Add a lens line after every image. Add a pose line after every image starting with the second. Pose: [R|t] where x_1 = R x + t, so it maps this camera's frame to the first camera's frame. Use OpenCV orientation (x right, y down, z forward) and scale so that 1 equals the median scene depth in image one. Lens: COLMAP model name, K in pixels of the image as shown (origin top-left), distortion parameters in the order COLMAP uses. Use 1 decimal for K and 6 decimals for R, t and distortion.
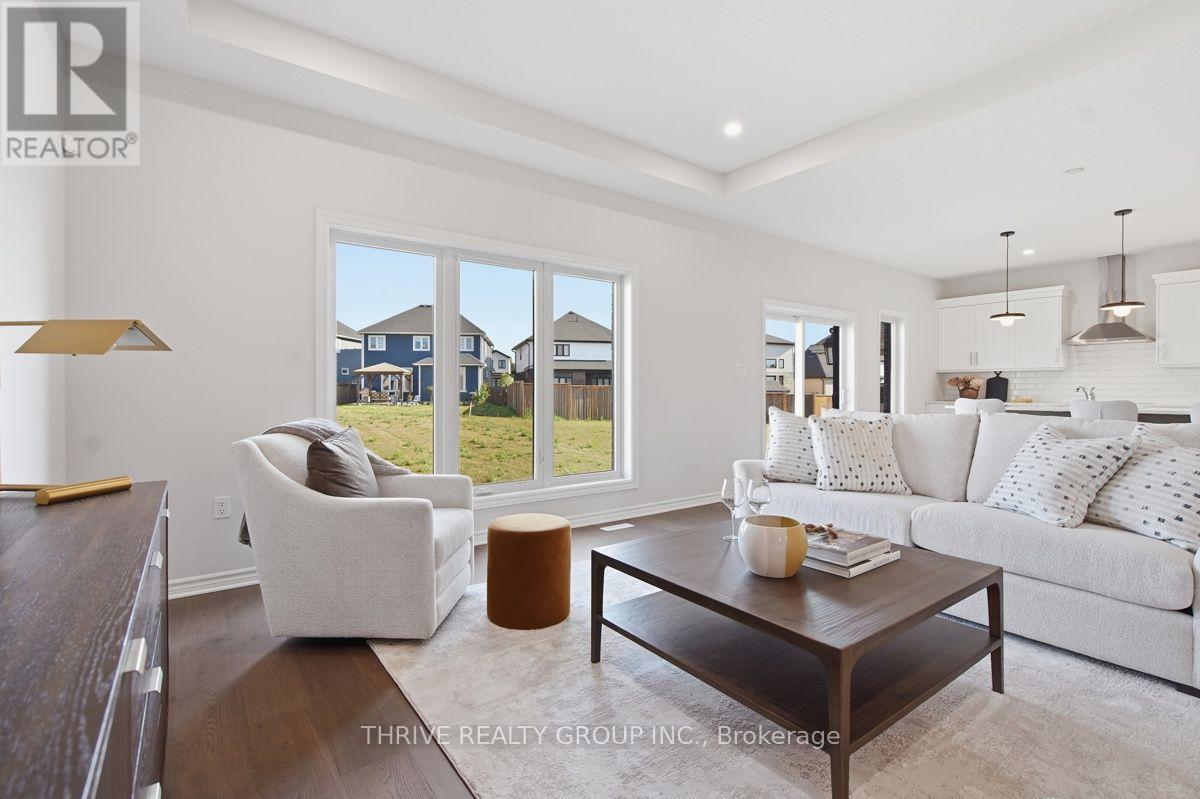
lens RADIAL K [[557.8, 0, 594.7], [0, 557.8, 394.4], [0, 0, 1]] dist [-0.004077, -0.000302]
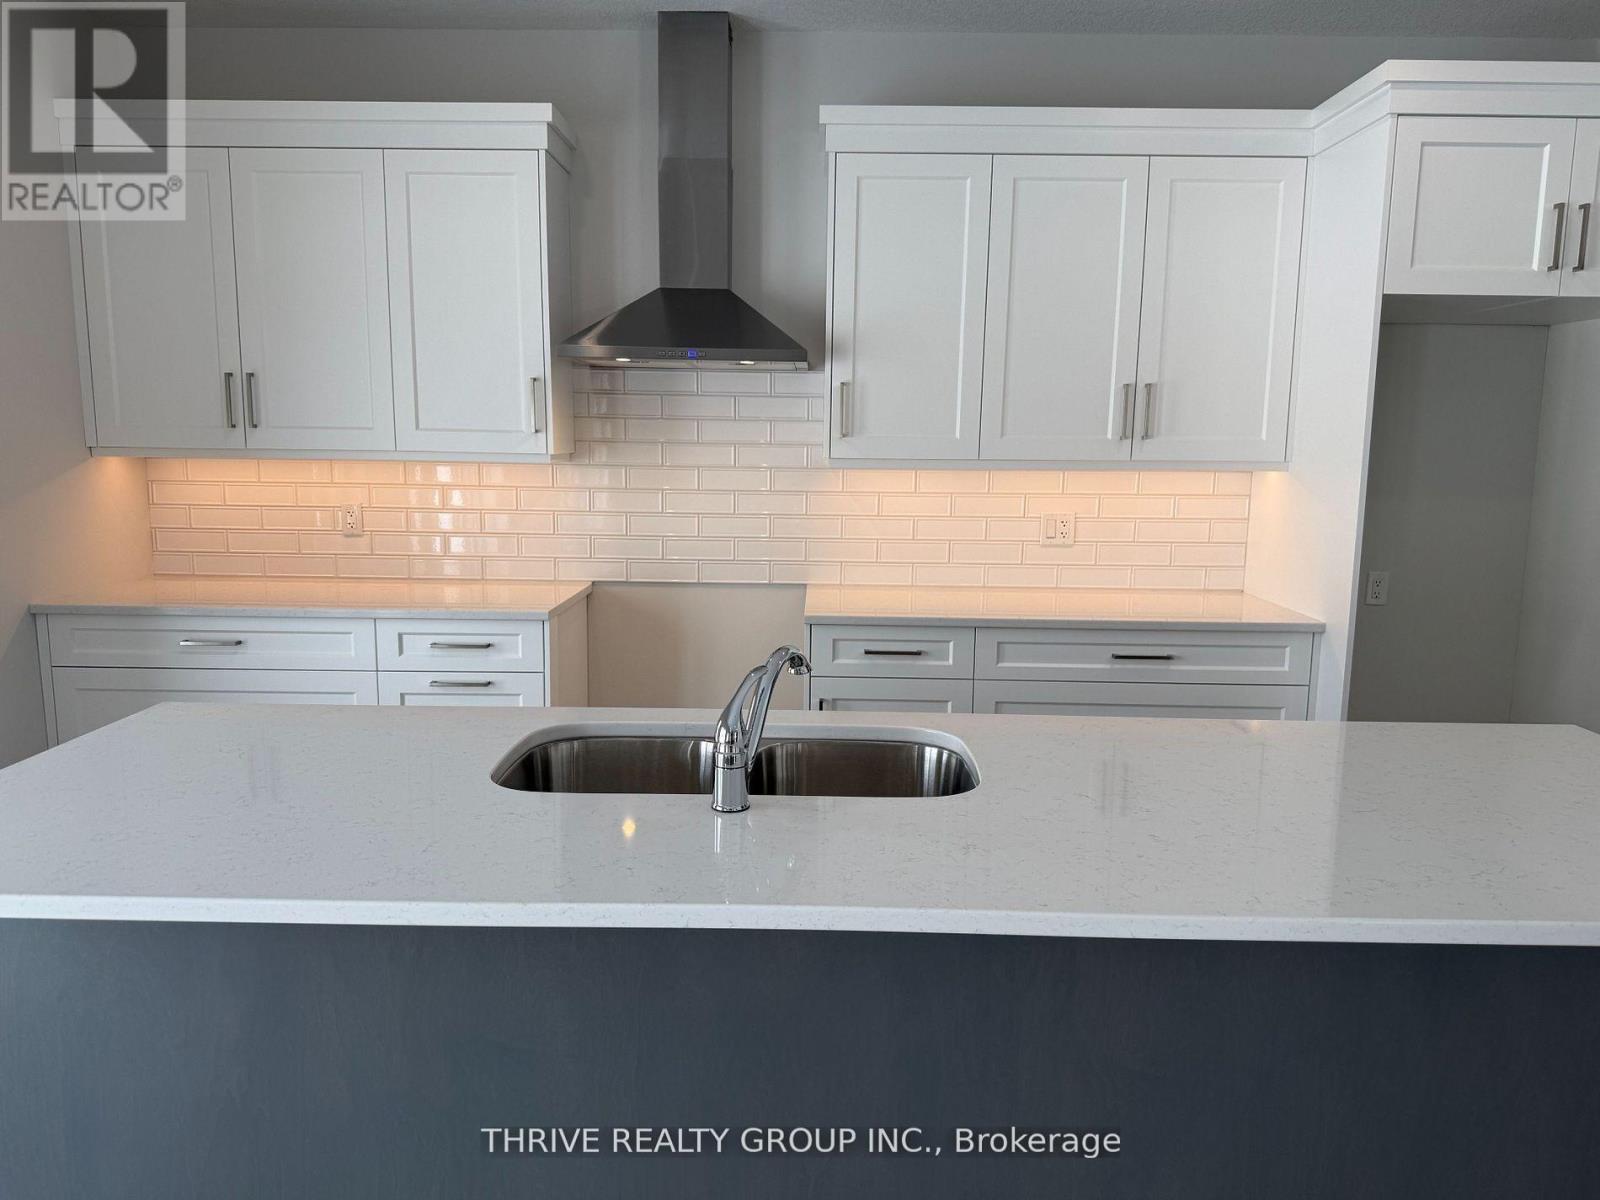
lens RADIAL K [[1123.5, 0, 795.5], [0, 1123.5, 605.7], [0, 0, 1]] dist [0.072290, -0.135472]
pose [[0.614228, -0.112884, 0.781013, 0.452507], [-0.002329, 0.989452, 0.144842, -0.049414], [-0.789125, -0.090785, 0.607486, 0.540285]]
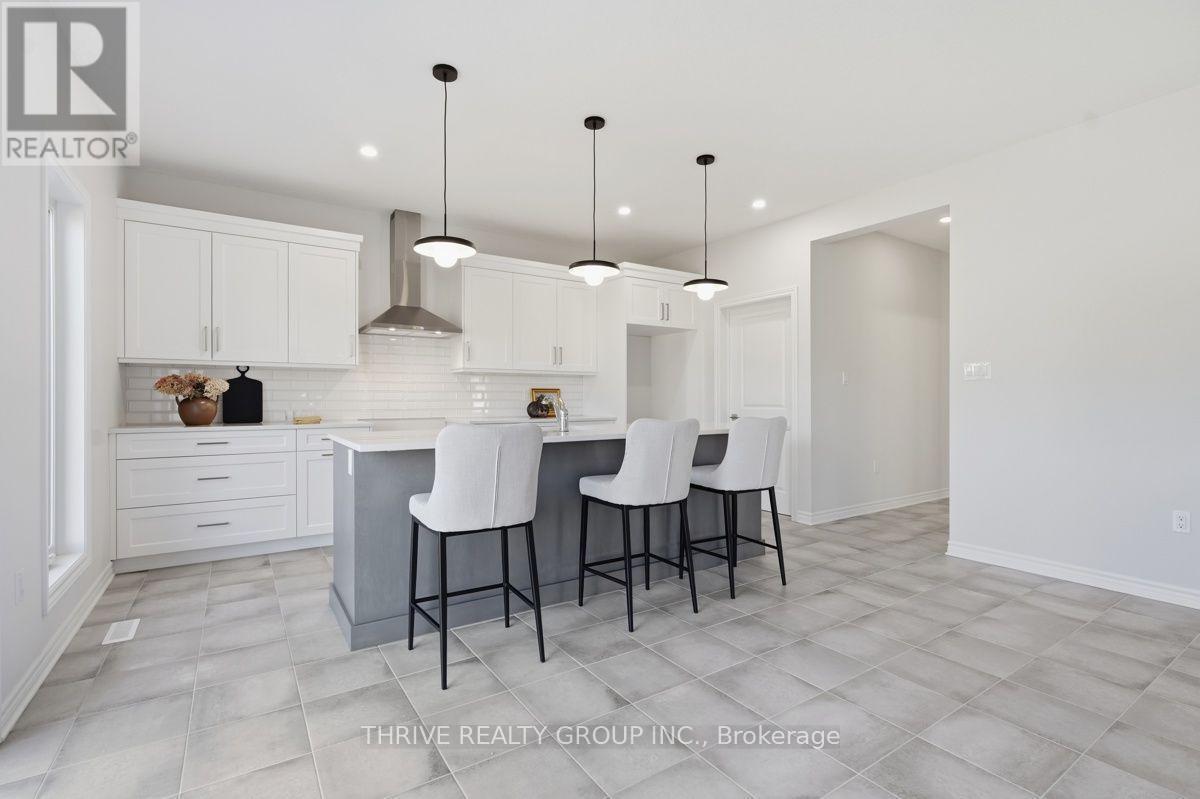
lens RADIAL K [[558.8, 0, 596.4], [0, 558.8, 398.4], [0, 0, 1]] dist [0.001261, 0.000380]
pose [[0.054528, -0.003062, 0.998508, 0.196094], [0.008795, 0.999958, 0.002586, -0.008915], [-0.998473, 0.008641, 0.054553, 0.625690]]
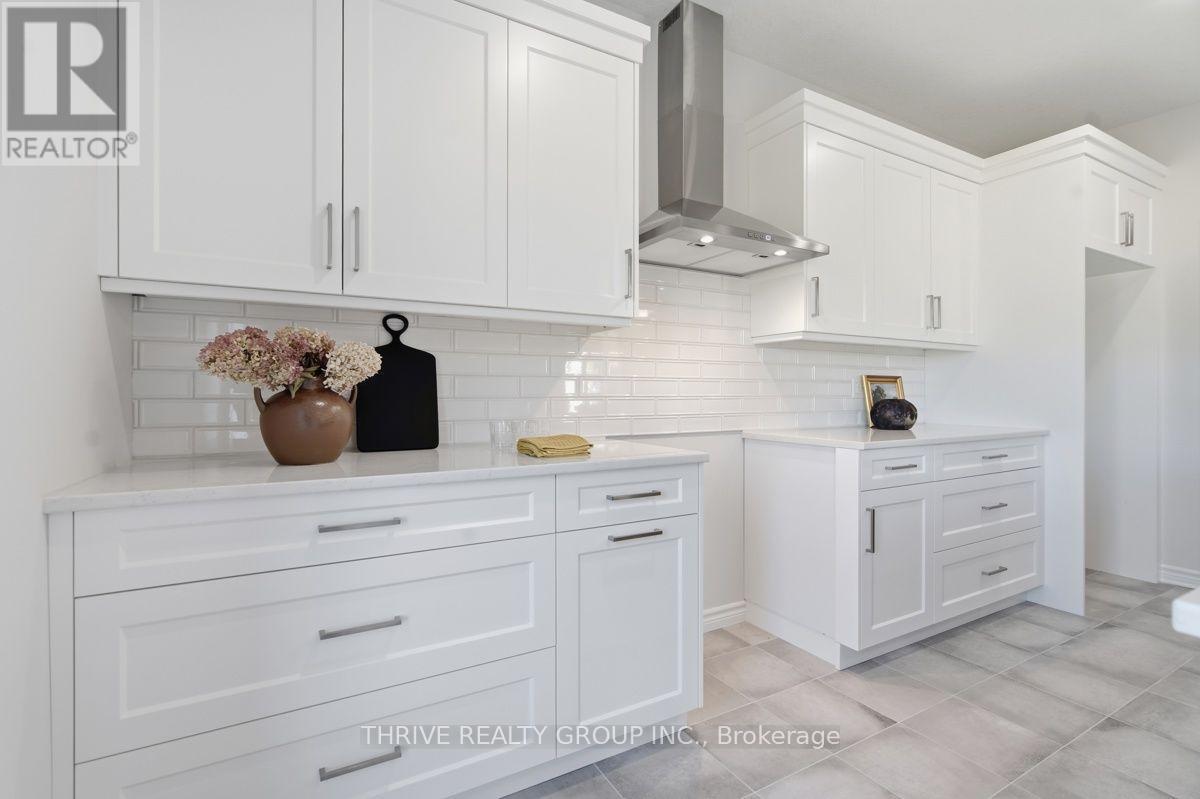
lens RADIAL K [[557.8, 0, 594.7], [0, 557.8, 394.4], [0, 0, 1]] dist [-0.004077, -0.000302]
pose [[0.122226, -0.003821, 0.992495, 0.500487], [0.009265, 0.999953, 0.002709, -0.009905], [-0.992459, 0.008865, 0.122256, 0.889775]]
